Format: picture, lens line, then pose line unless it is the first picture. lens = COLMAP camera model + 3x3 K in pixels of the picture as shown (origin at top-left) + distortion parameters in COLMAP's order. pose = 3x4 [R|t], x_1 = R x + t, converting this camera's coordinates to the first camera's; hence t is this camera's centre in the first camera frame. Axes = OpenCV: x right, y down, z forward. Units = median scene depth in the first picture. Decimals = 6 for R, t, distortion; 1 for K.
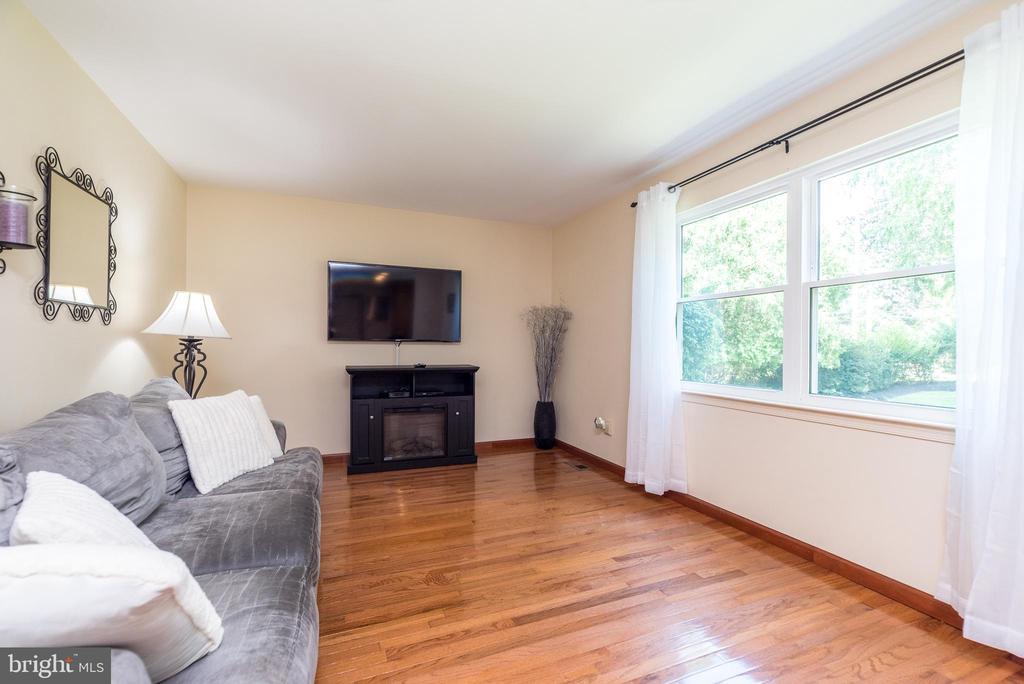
lens RADIAL K [[446.7, 0, 508.0], [0, 446.7, 345.5], [0, 0, 1]] dist [0.009187, -0.000504]
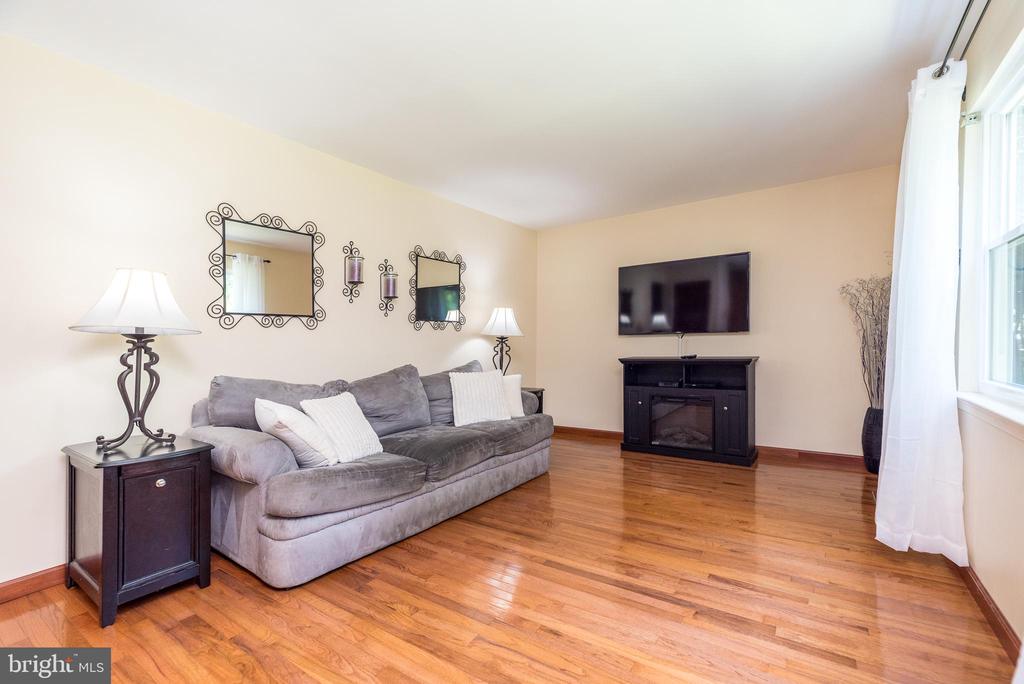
lens RADIAL K [[446.7, 0, 506.8], [0, 446.7, 344.7], [0, 0, 1]] dist [0.009187, -0.000504]
pose [[0.542775, -0.017113, -0.839704, 0.564204], [0.023375, 0.999713, -0.005265, 0.017919], [0.839553, -0.016770, 0.543019, 0.149898]]
